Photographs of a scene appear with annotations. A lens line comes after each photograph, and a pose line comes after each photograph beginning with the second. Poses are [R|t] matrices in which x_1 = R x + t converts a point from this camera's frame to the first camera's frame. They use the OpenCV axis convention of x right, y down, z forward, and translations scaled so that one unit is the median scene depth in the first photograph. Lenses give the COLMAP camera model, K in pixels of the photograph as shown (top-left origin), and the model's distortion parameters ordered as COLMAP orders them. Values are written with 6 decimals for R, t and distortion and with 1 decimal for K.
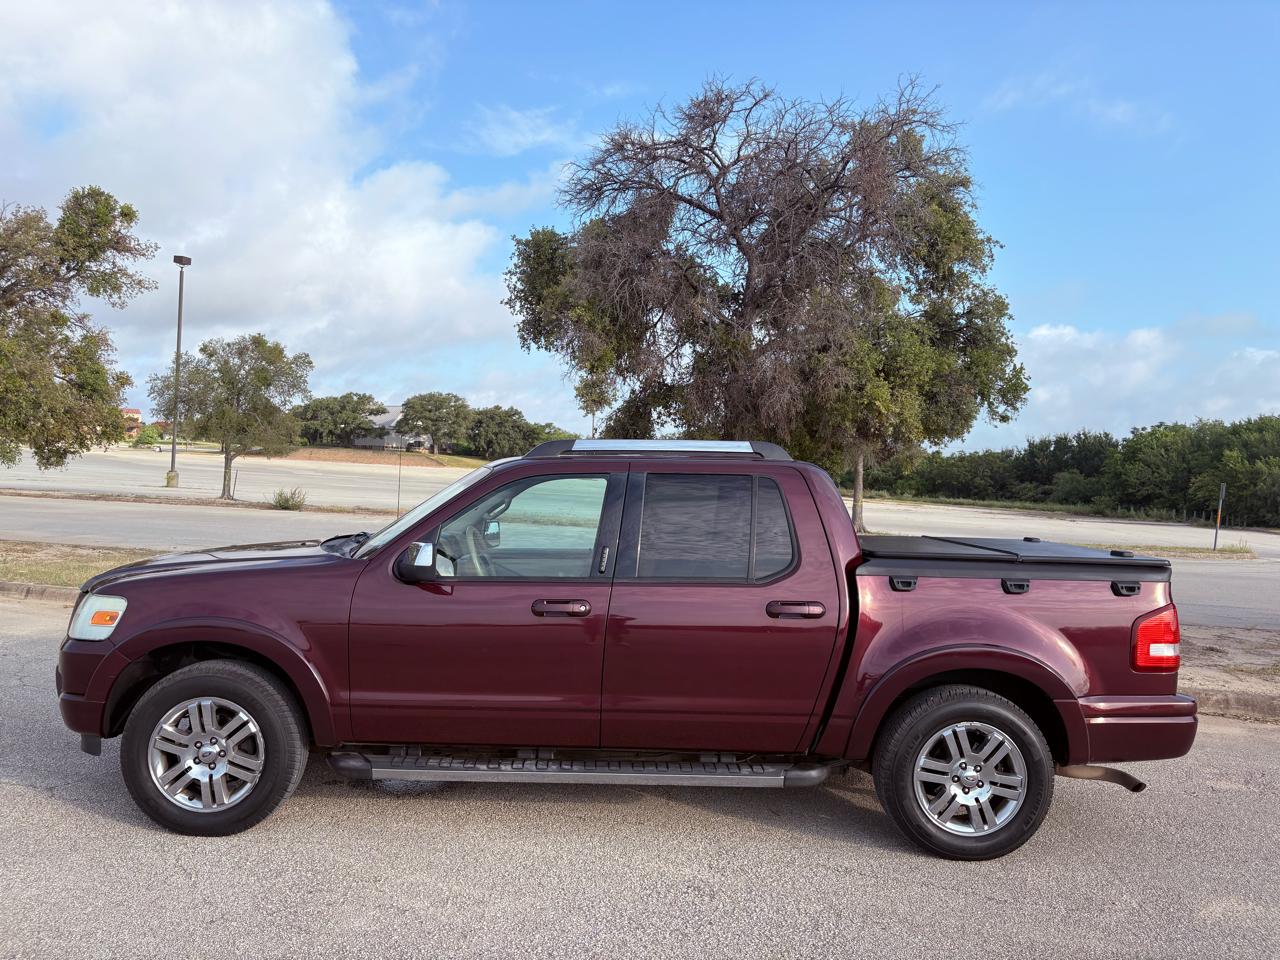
lens RADIAL K [[977.5, 0, 636.9], [0, 977.5, 477.6], [0, 0, 1]] dist [0.019718, -0.001556]
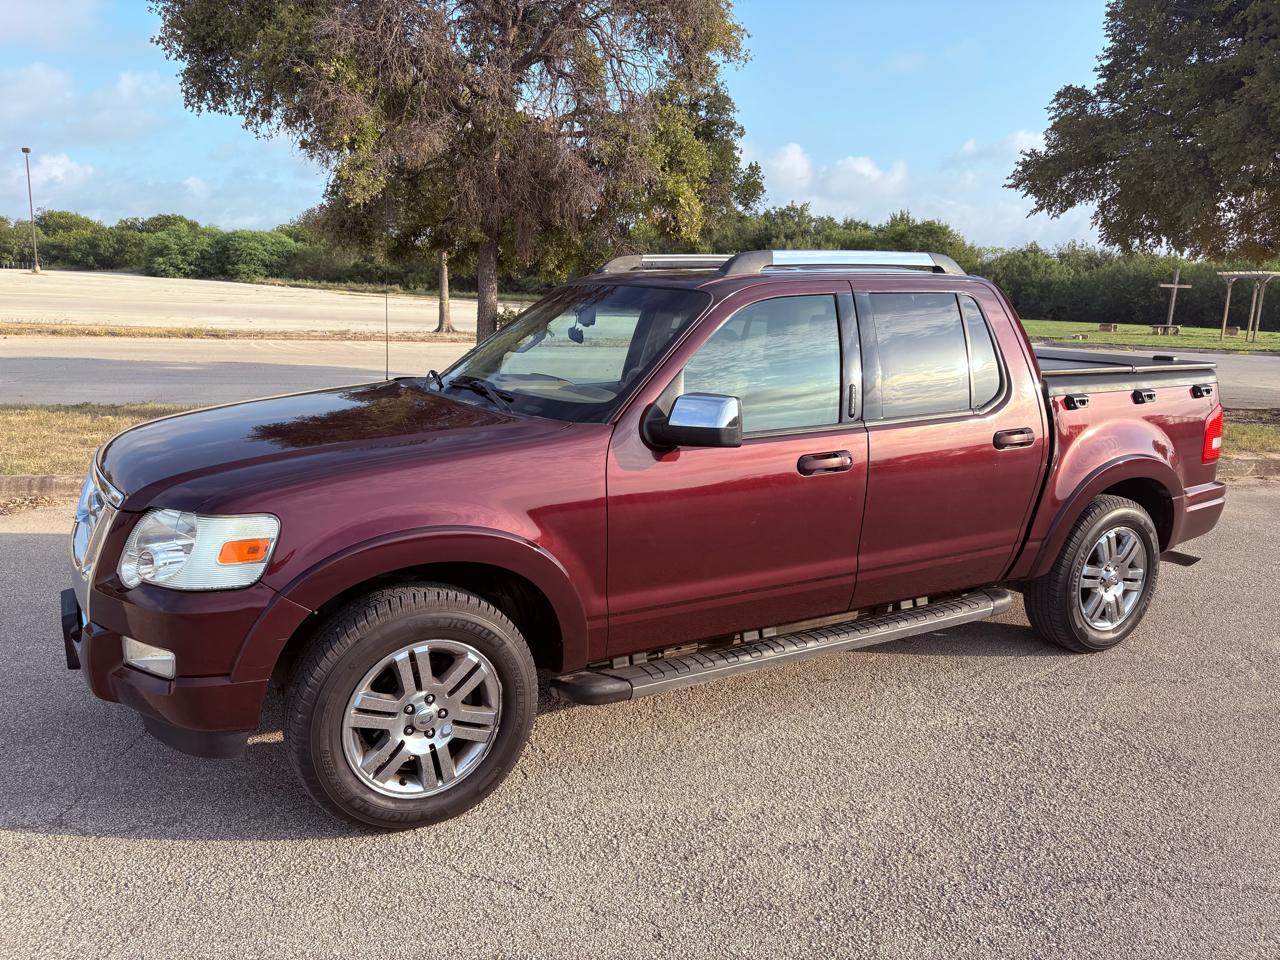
lens RADIAL K [[980.6, 0, 643.5], [0, 980.6, 482.3], [0, 0, 1]] dist [0.013671, 0.003754]
pose [[0.868791, -0.110535, 0.482685, -0.594558], [0.005990, 0.977042, 0.212961, -0.026997], [-0.495143, -0.182127, 0.849507, 0.350407]]
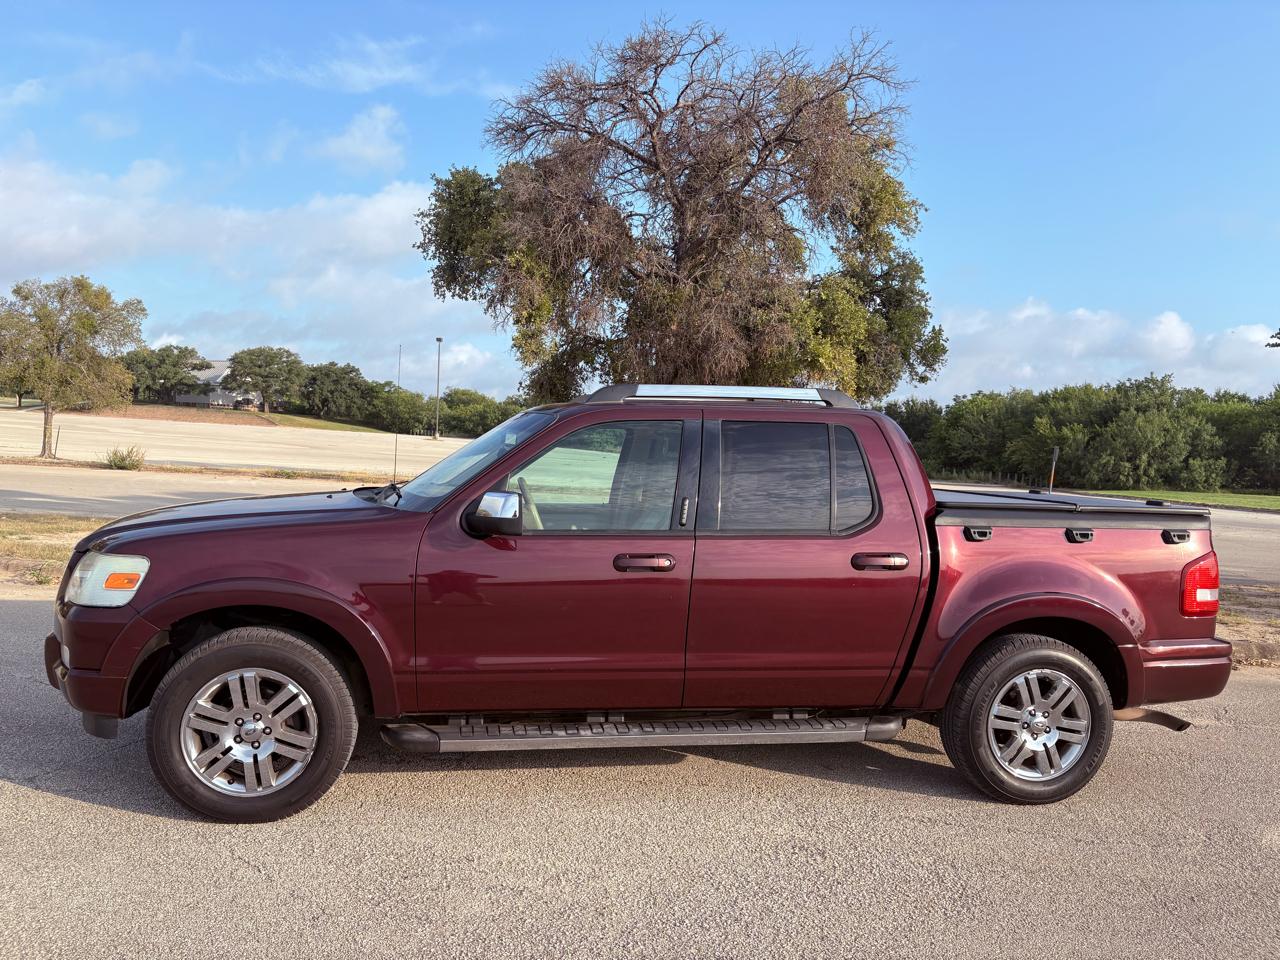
lens RADIAL K [[979.1, 0, 637.5], [0, 979.1, 481.8], [0, 0, 1]] dist [0.016502, -0.001191]
pose [[0.986353, 0.000296, 0.164643, -0.229662], [-0.007312, 0.999090, 0.042015, 0.016152], [-0.164481, -0.042645, 0.985458, 0.077339]]
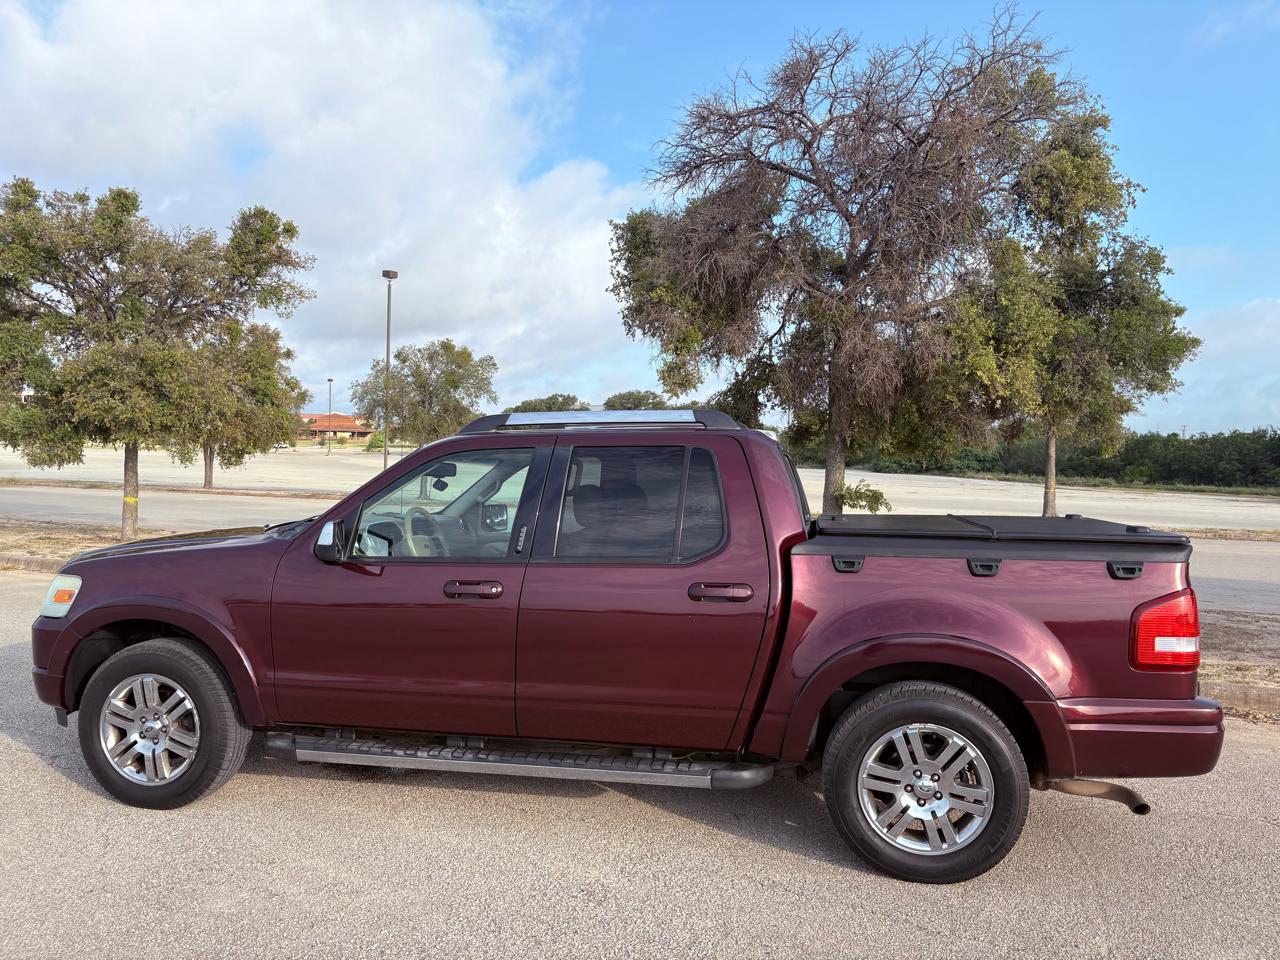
lens RADIAL K [[976.5, 0, 636.1], [0, 976.5, 481.6], [0, 0, 1]] dist [0.021592, -0.006208]
pose [[0.977315, -0.017507, -0.211066, 0.269818], [0.019572, 0.999779, 0.007700, 0.023423], [0.210885, -0.011657, 0.977441, 0.101079]]
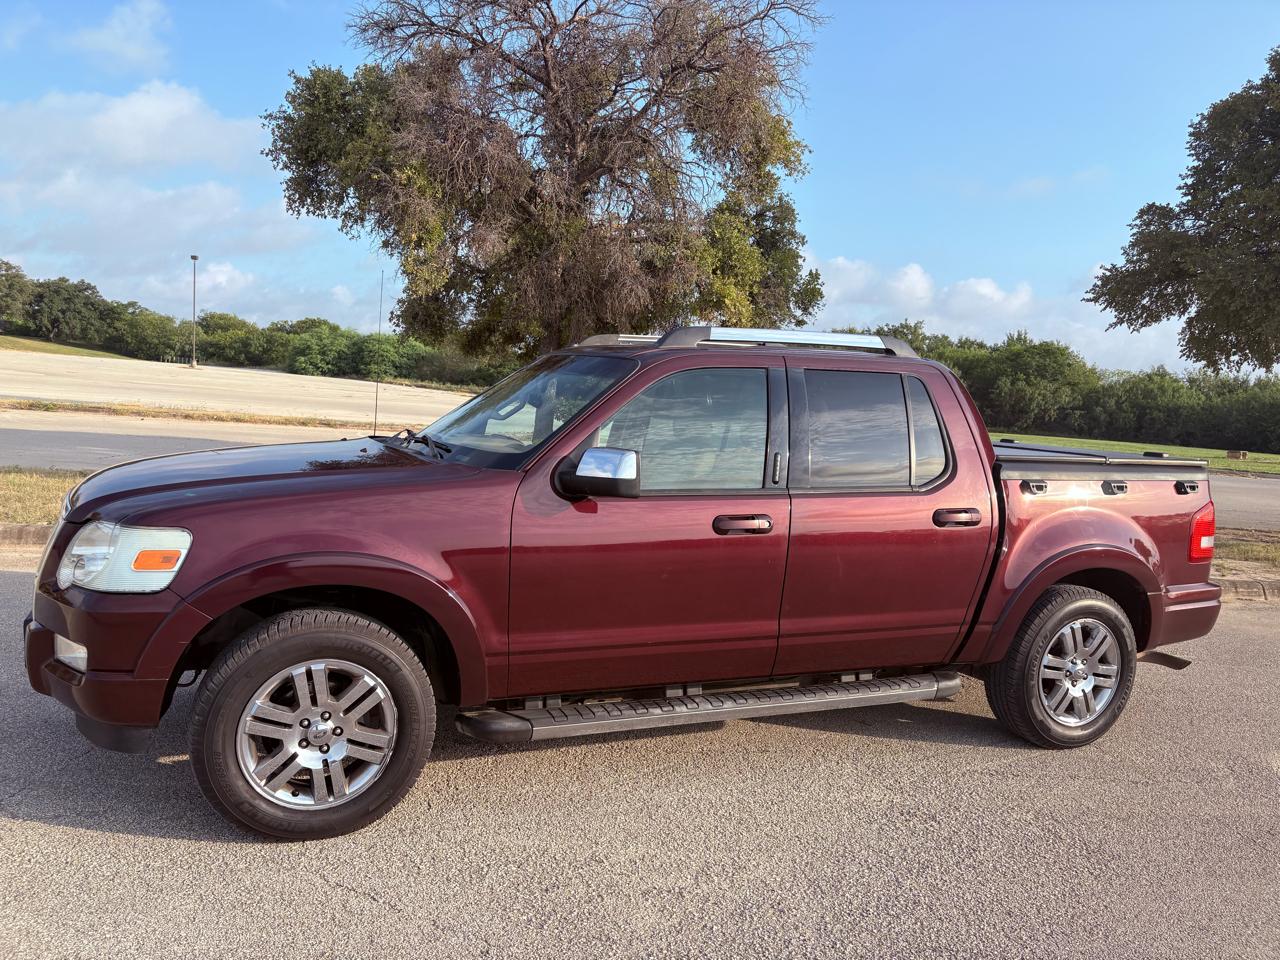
lens RADIAL K [[979.5, 0, 636.1], [0, 979.5, 483.7], [0, 0, 1]] dist [0.015891, -0.002817]
pose [[0.923533, -0.018010, 0.383096, -0.477182], [-0.024853, 0.993987, 0.106643, 0.008205], [-0.382713, -0.108009, 0.917532, 0.238079]]
